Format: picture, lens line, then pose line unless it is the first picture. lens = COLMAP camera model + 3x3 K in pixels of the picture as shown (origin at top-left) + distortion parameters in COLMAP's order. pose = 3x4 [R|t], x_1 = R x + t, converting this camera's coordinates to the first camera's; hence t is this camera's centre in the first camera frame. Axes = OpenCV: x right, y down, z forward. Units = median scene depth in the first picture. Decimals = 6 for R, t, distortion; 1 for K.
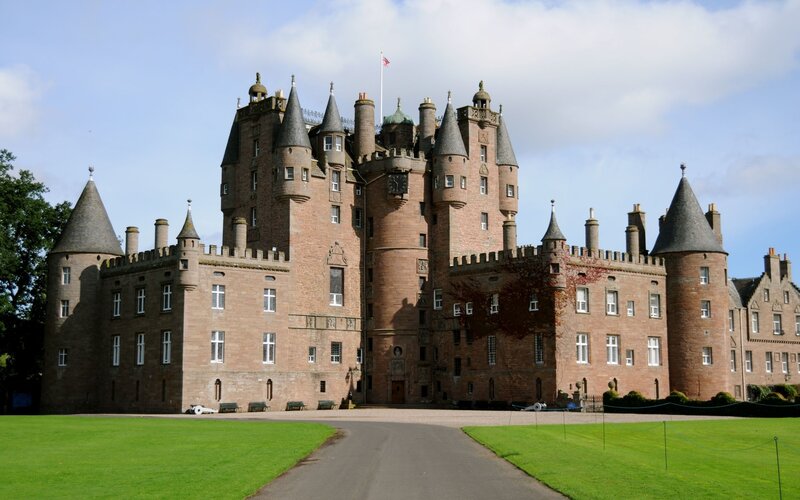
lens RADIAL K [[968.3, 0, 400.0], [0, 968.3, 250.0], [0, 0, 1]] dist [0.014863, 0.048222]
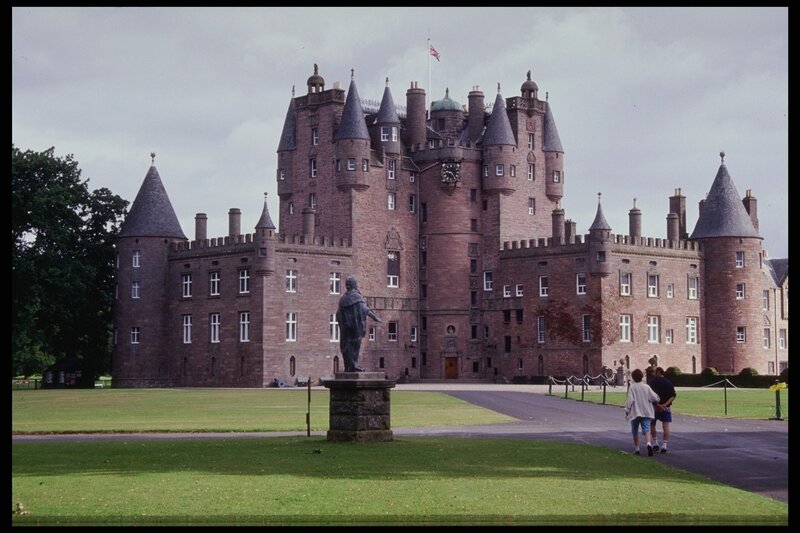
lens RADIAL K [[1101.1, 0, 400.0], [0, 1101.1, 266.5], [0, 0, 1]] dist [0.046241, -0.066034]
pose [[0.999958, -0.001117, -0.009070, -0.047714], [0.001601, 0.998566, 0.053510, -0.030361], [0.008997, -0.053522, 0.998526, -0.209528]]
